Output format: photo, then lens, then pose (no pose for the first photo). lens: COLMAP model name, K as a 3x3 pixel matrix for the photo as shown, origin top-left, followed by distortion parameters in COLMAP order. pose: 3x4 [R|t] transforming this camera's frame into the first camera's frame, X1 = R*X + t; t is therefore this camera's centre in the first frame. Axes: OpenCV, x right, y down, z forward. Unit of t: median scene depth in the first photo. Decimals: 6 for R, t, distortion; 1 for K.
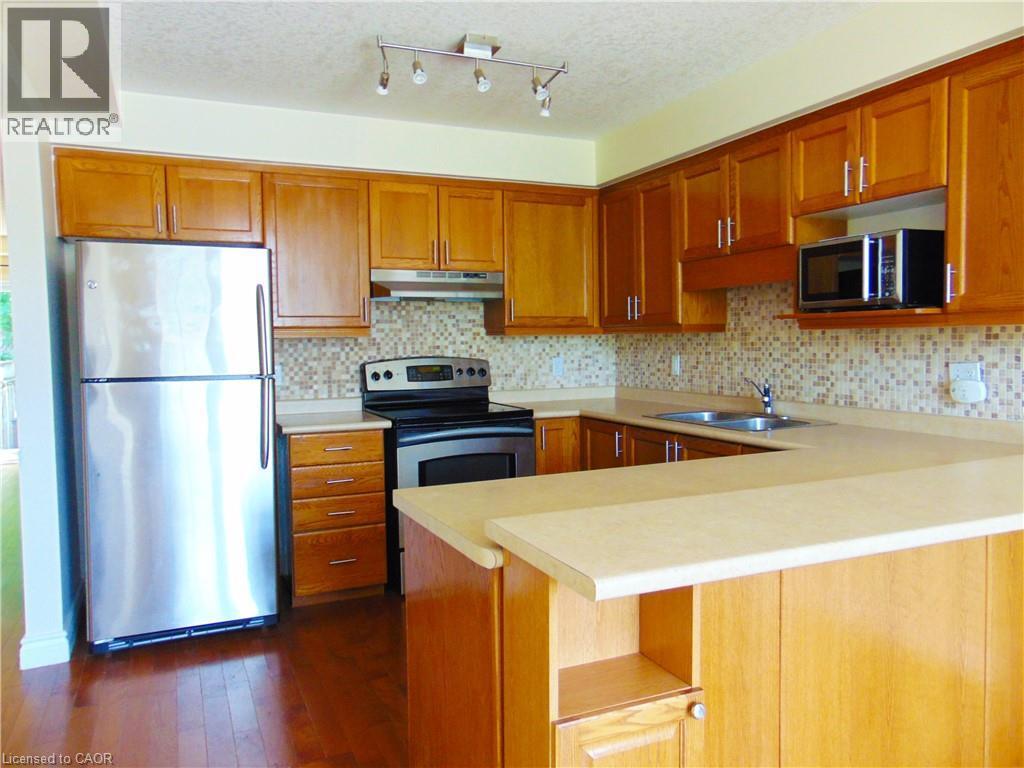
lens RADIAL K [[763.4, 0, 510.1], [0, 763.4, 380.8], [0, 0, 1]] dist [-0.027898, 0.062290]
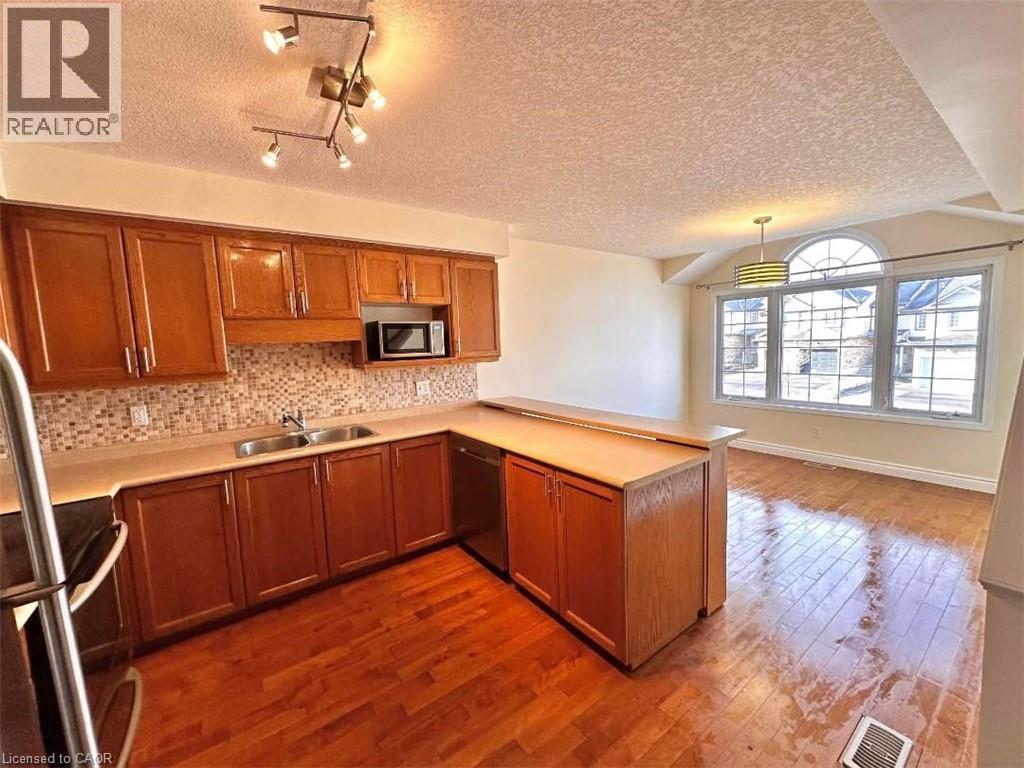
lens RADIAL K [[406.4, 0, 512.0], [0, 406.4, 383.5], [0, 0, 1]] dist [-0.005514, -0.000235]
pose [[-0.202661, -0.081757, 0.975830, -0.493431], [0.089836, 0.990754, 0.101664, -0.089918], [-0.975120, 0.108268, -0.193442, 0.766036]]
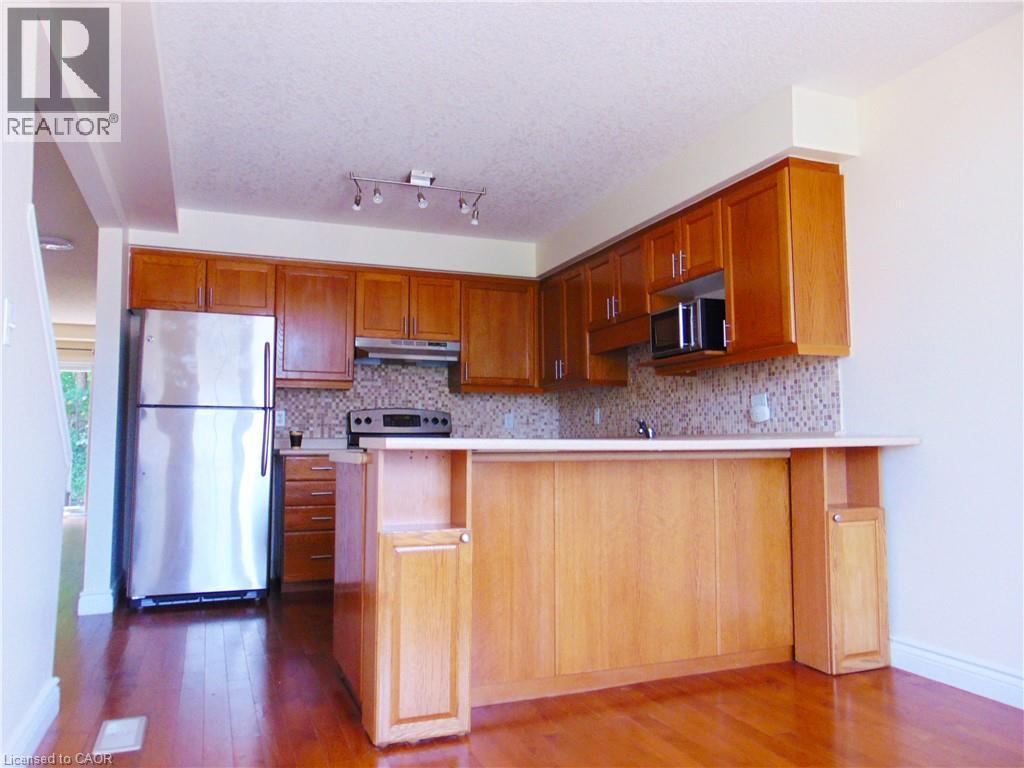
lens RADIAL K [[763.4, 0, 508.7], [0, 763.4, 382.0], [0, 0, 1]] dist [-0.027898, 0.062290]
pose [[0.998839, 0.007310, -0.047619, 0.162386], [-0.013686, 0.990753, -0.134989, 0.116590], [0.046192, 0.135484, 0.989702, -0.314299]]
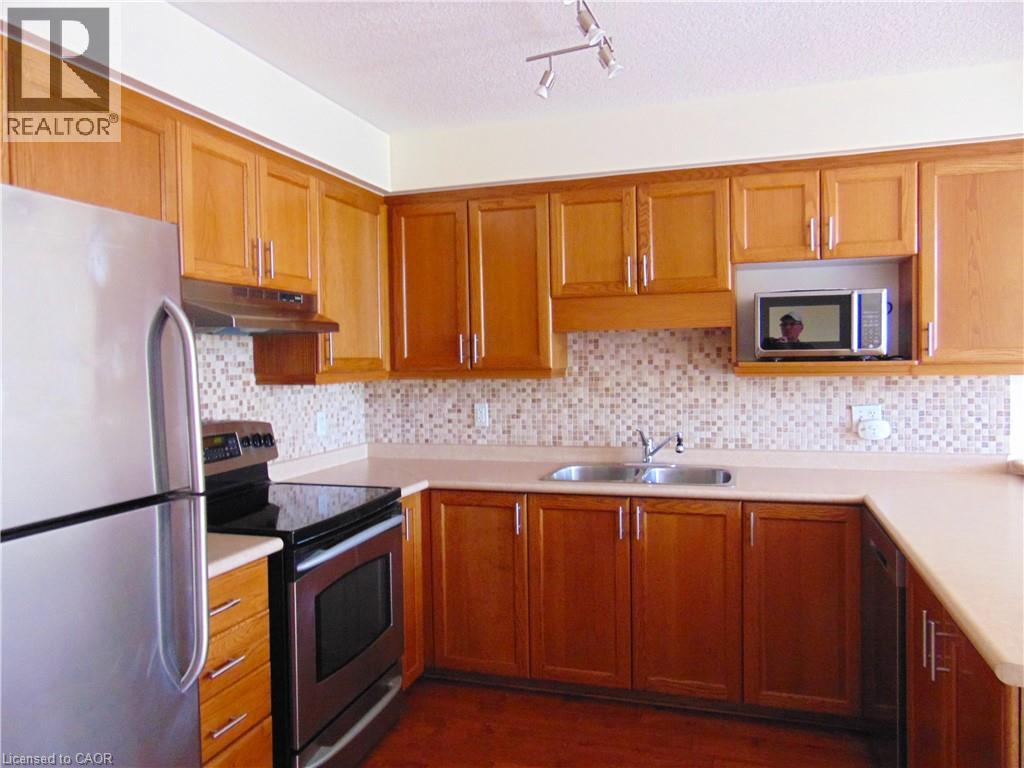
lens RADIAL K [[763.4, 0, 514.8], [0, 763.4, 383.6], [0, 0, 1]] dist [-0.027898, 0.062290]
pose [[0.666703, -0.023330, 0.744959, -0.493128], [0.047984, 0.998780, -0.011665, -0.054007], [-0.743778, 0.043523, 0.667009, 0.489380]]
